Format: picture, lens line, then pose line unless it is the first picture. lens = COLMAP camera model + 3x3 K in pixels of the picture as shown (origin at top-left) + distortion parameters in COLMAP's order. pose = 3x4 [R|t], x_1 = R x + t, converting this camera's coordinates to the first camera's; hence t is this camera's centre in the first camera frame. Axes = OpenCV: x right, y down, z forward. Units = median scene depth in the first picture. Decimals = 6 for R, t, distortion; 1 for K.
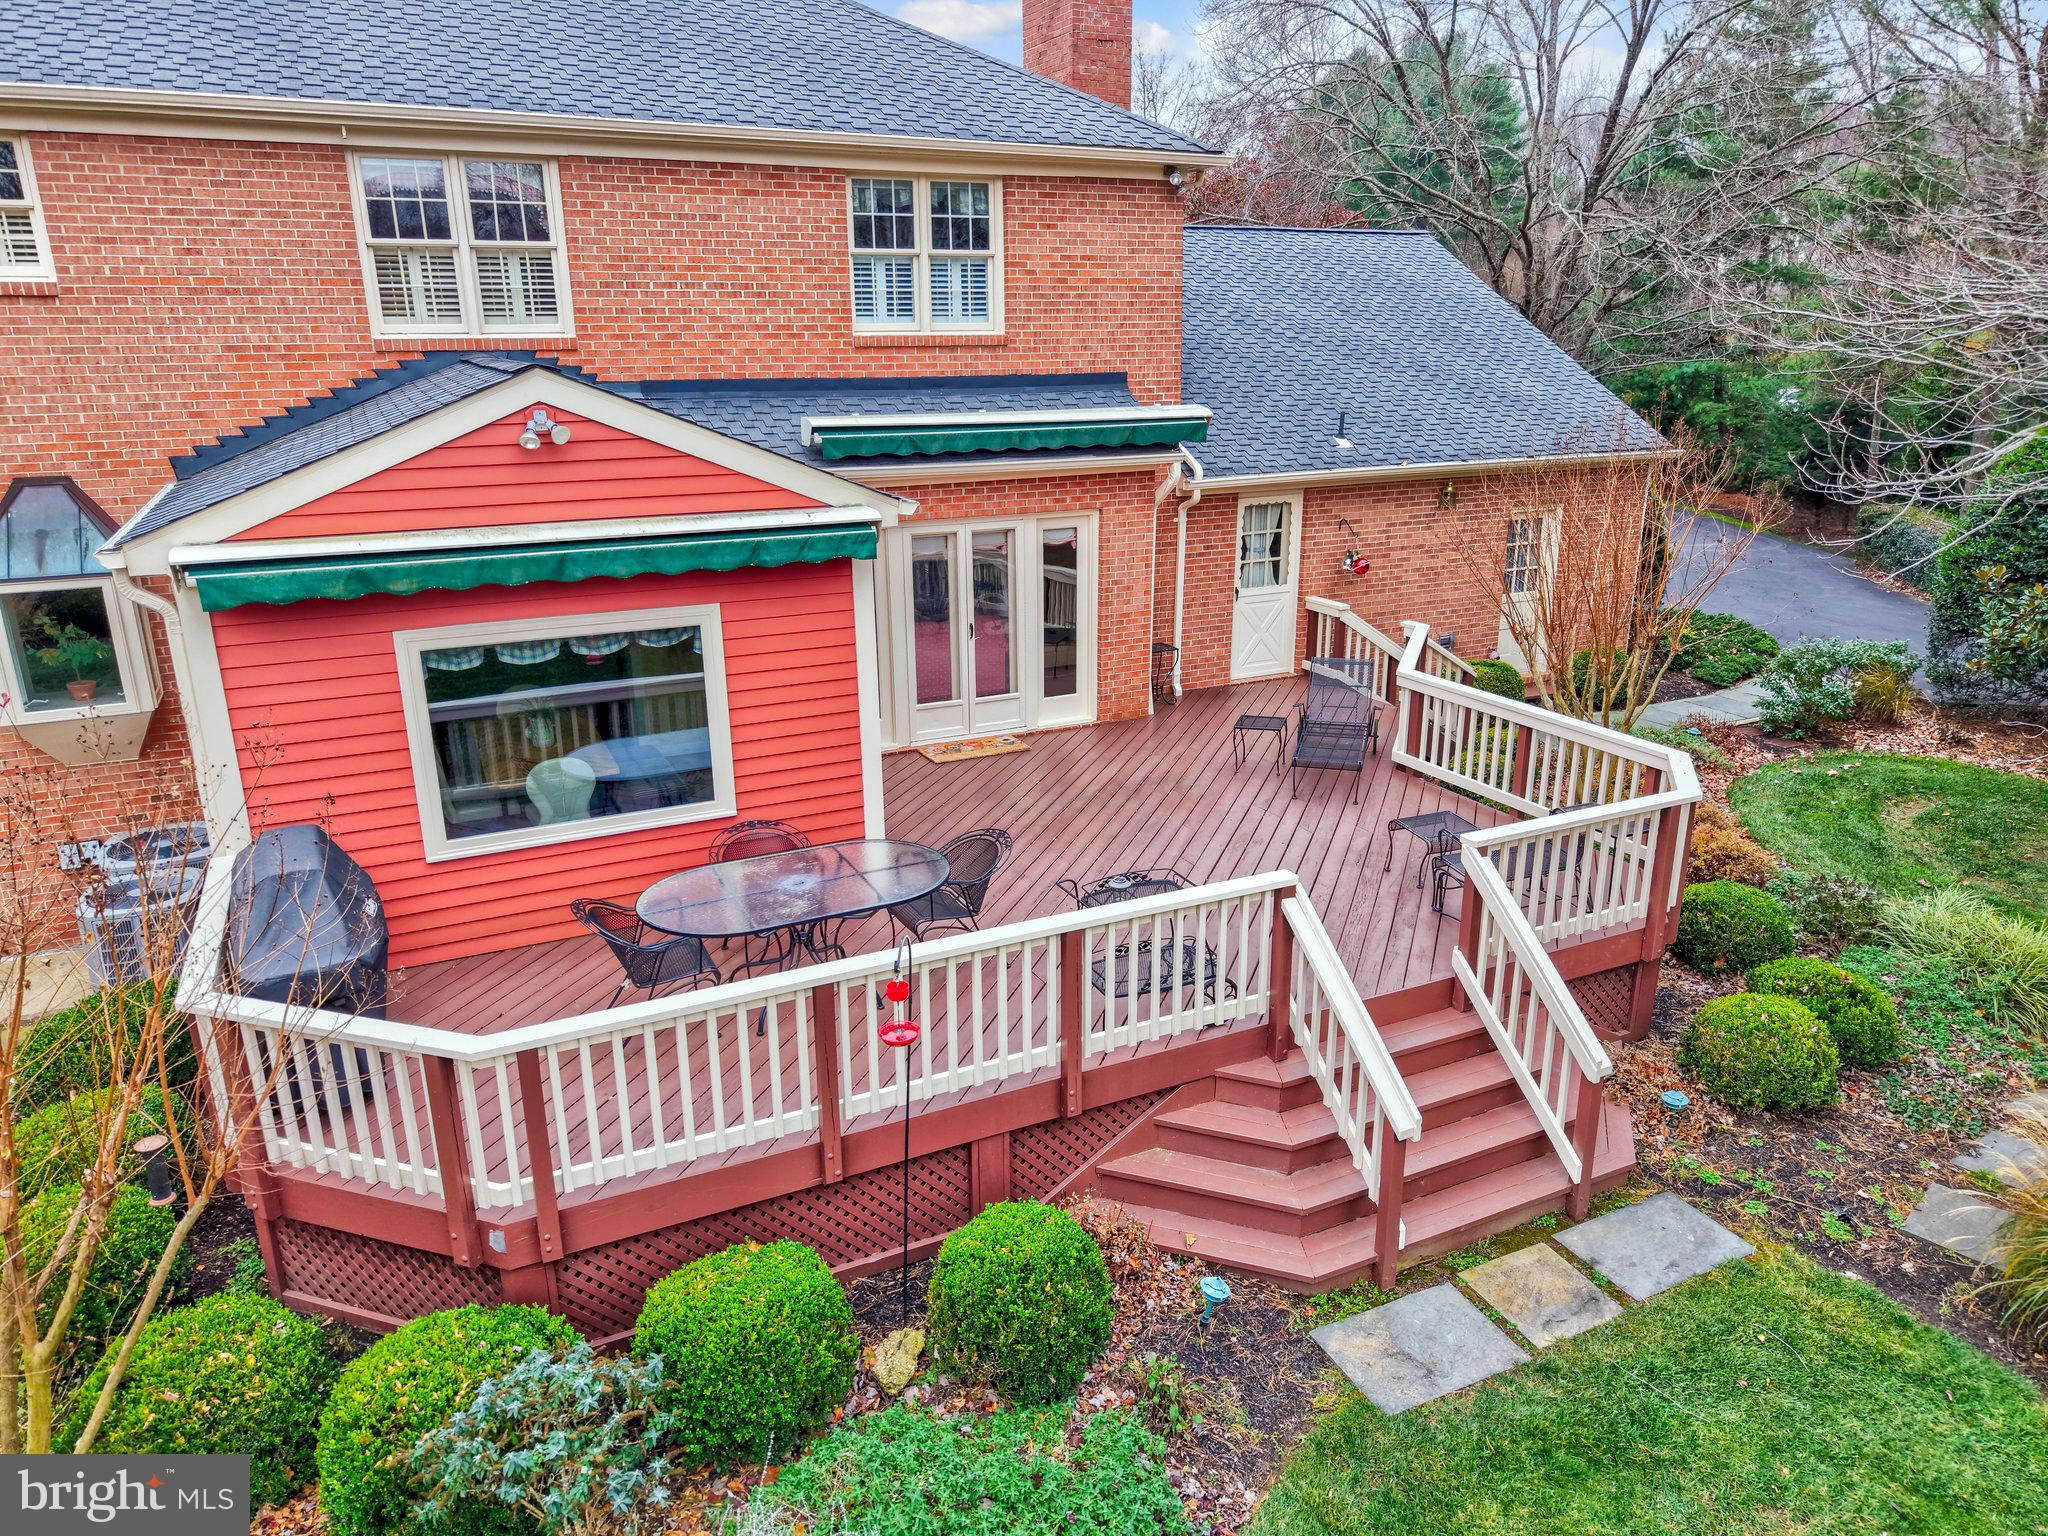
lens RADIAL K [[1380.2, 0, 1034.1], [0, 1380.2, 762.8], [0, 0, 1]] dist [0.017844, -0.020607]
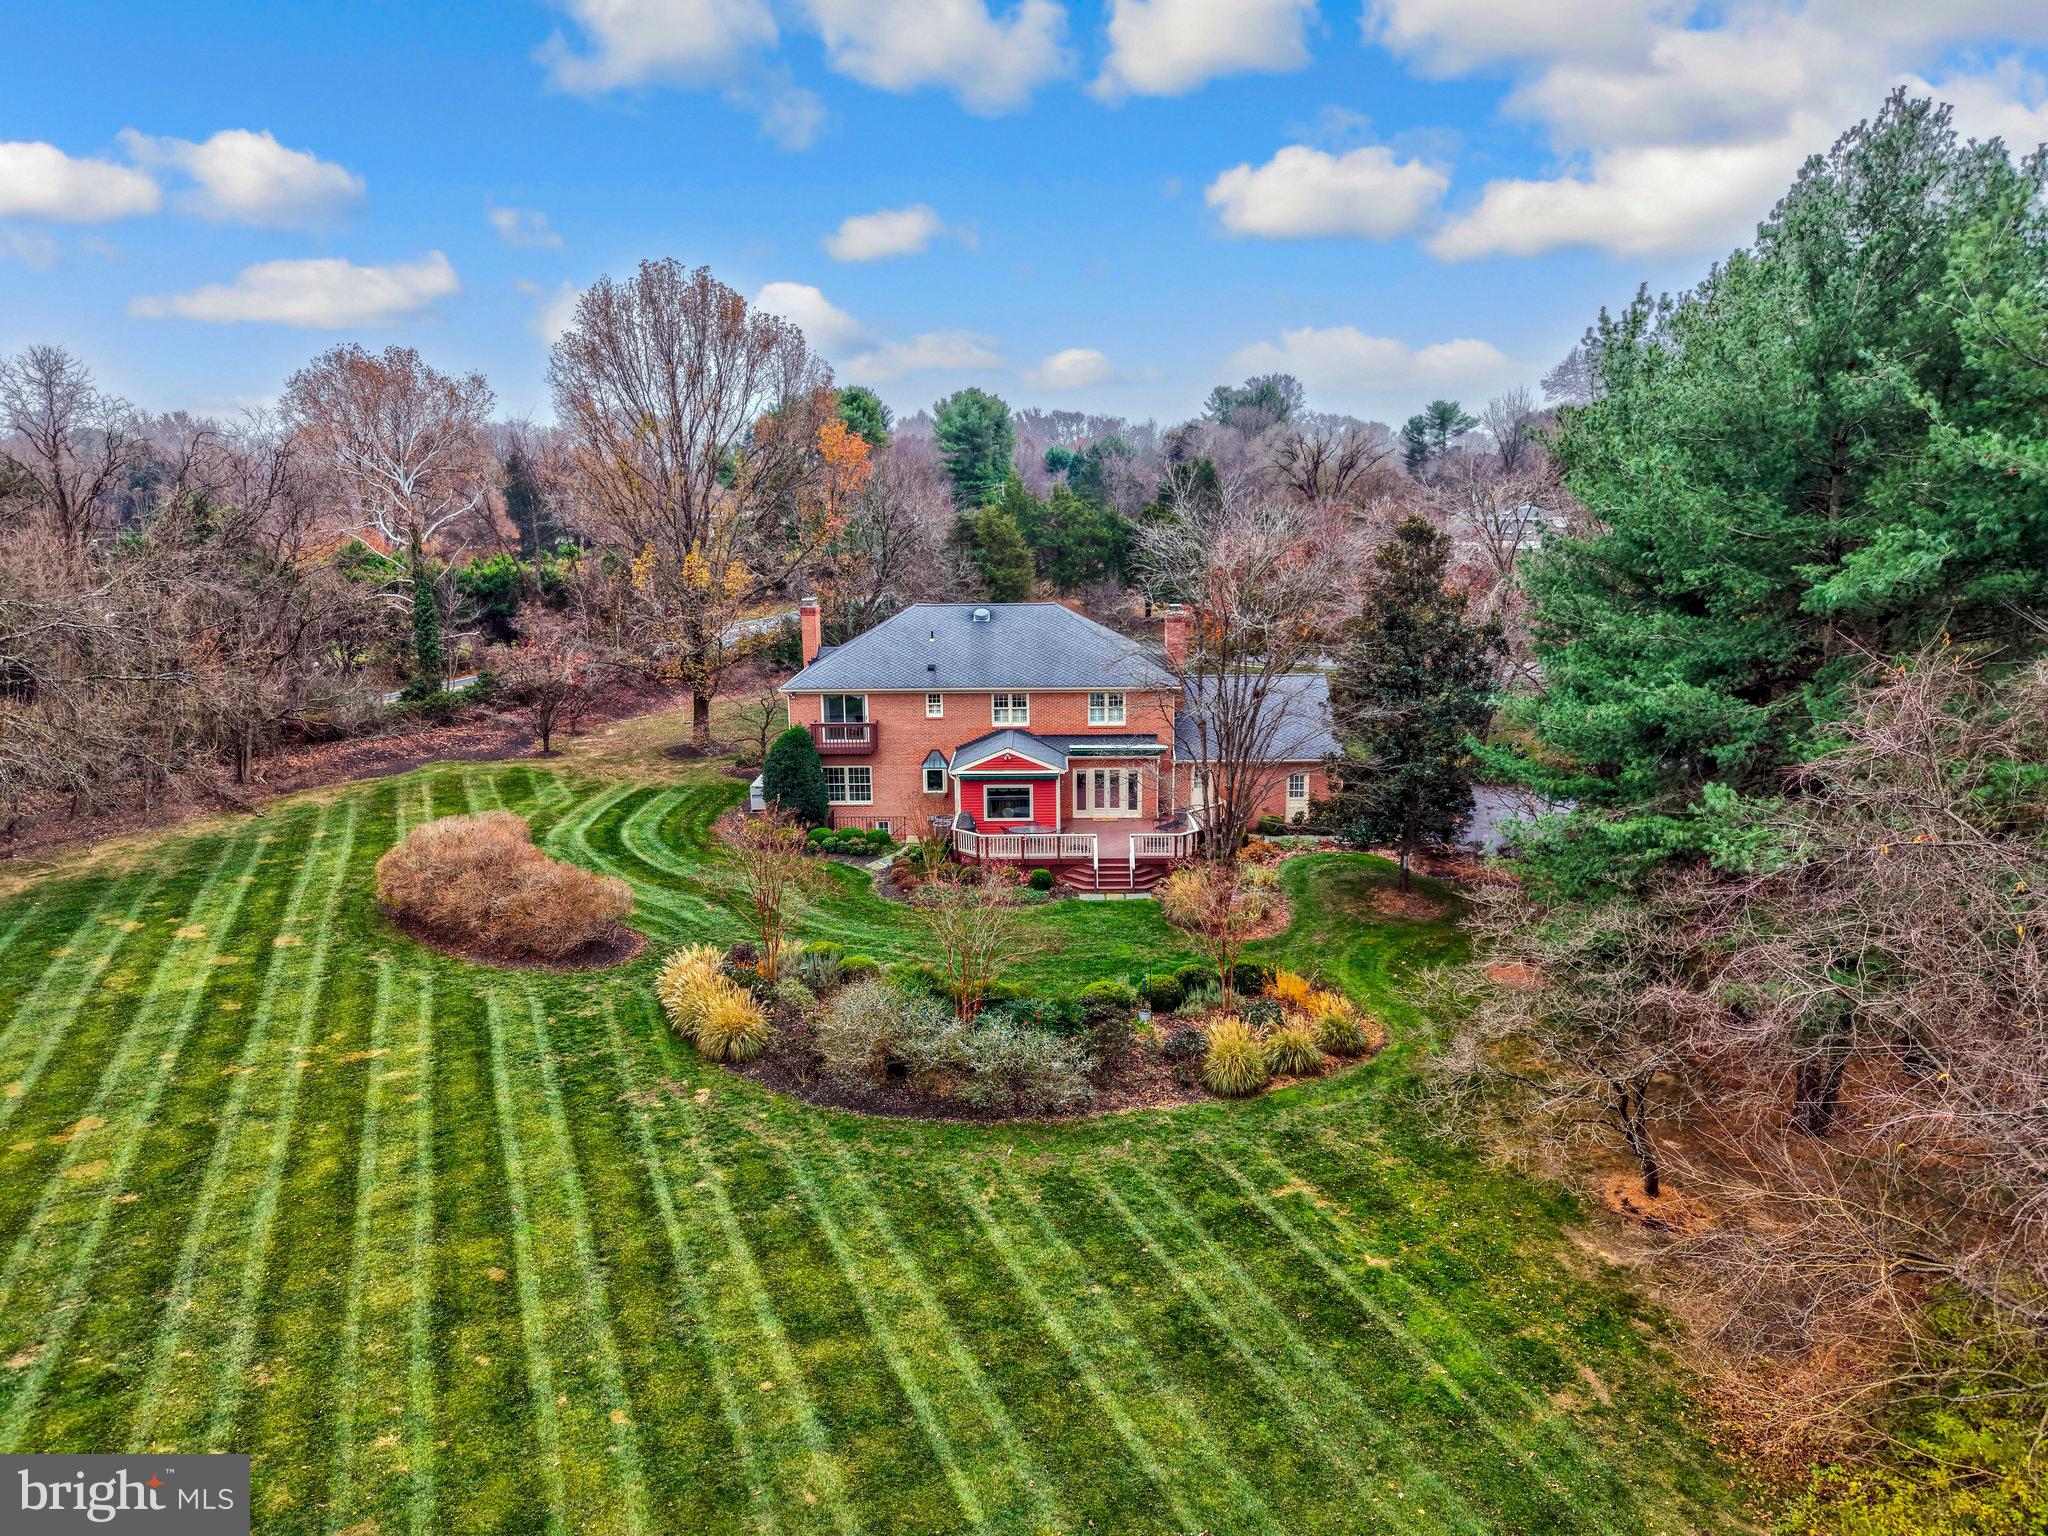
lens RADIAL K [[1387.3, 0, 1032.0], [0, 1387.3, 763.2], [0, 0, 1]] dist [-0.026315, 0.044102]
pose [[0.895230, 0.091027, -0.436207, 2.205618], [-0.129042, 0.989926, -0.058258, 0.133719], [0.426510, 0.108443, 0.897958, -4.090964]]
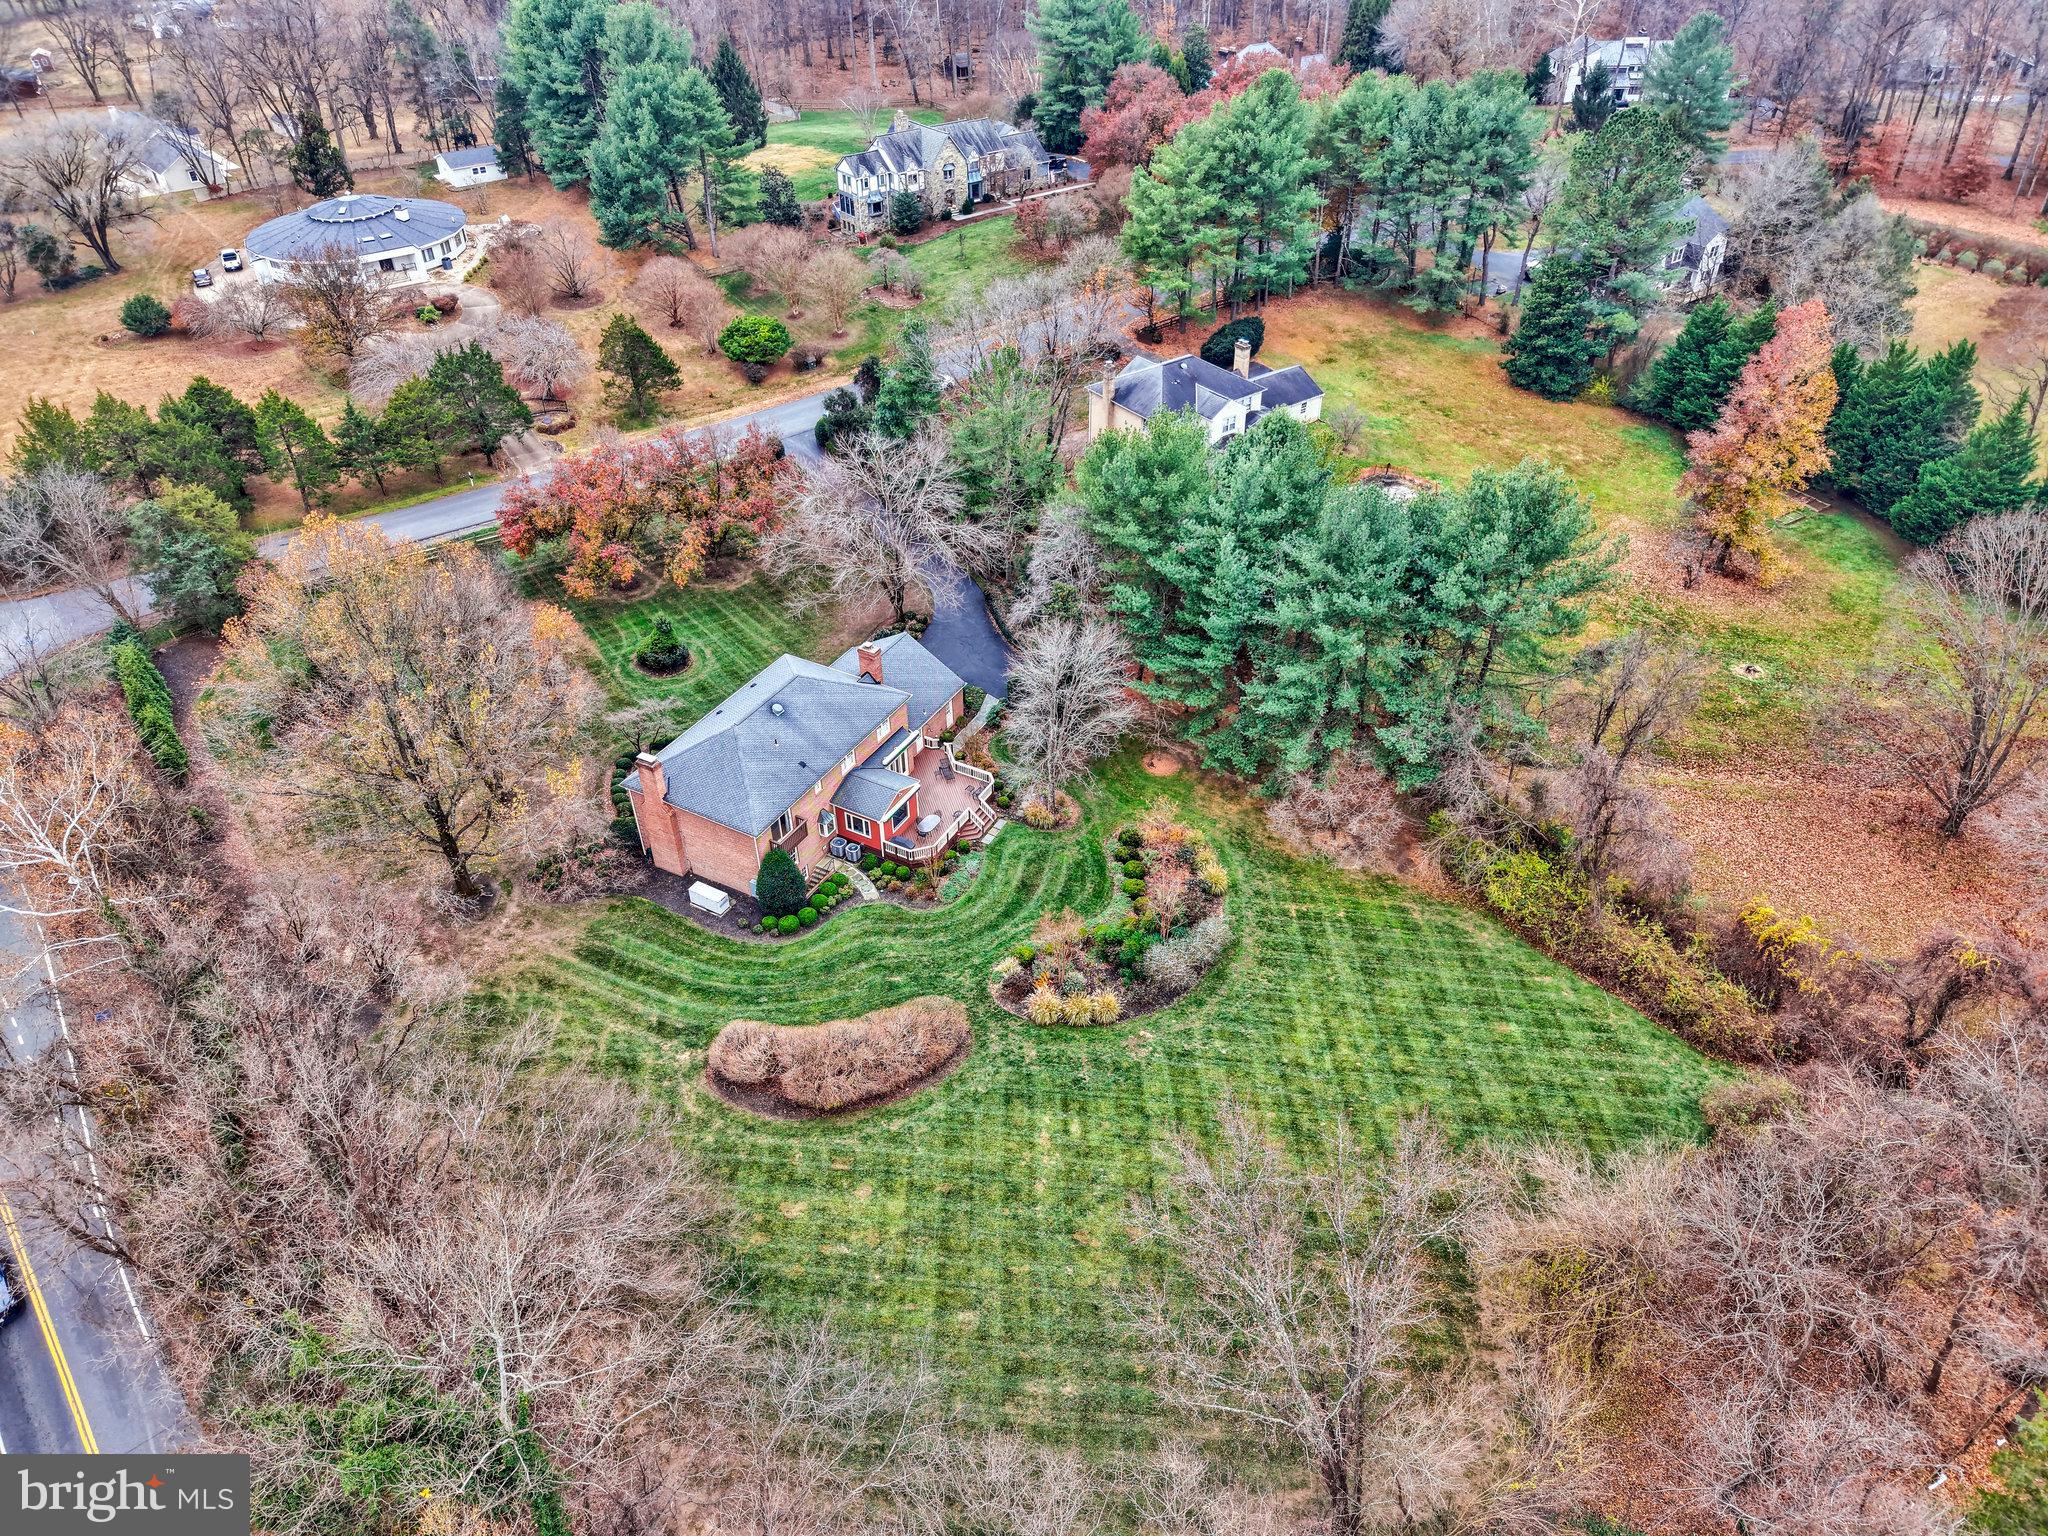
lens RADIAL K [[1370.7, 0, 1027.9], [0, 1370.7, 731.8], [0, 0, 1]] dist [0.035488, -0.034833]
pose [[0.816528, -0.341287, 0.465624, -3.647416], [0.168852, 0.912460, 0.372700, -3.769180], [-0.552061, -0.225698, 0.802676, -6.707451]]
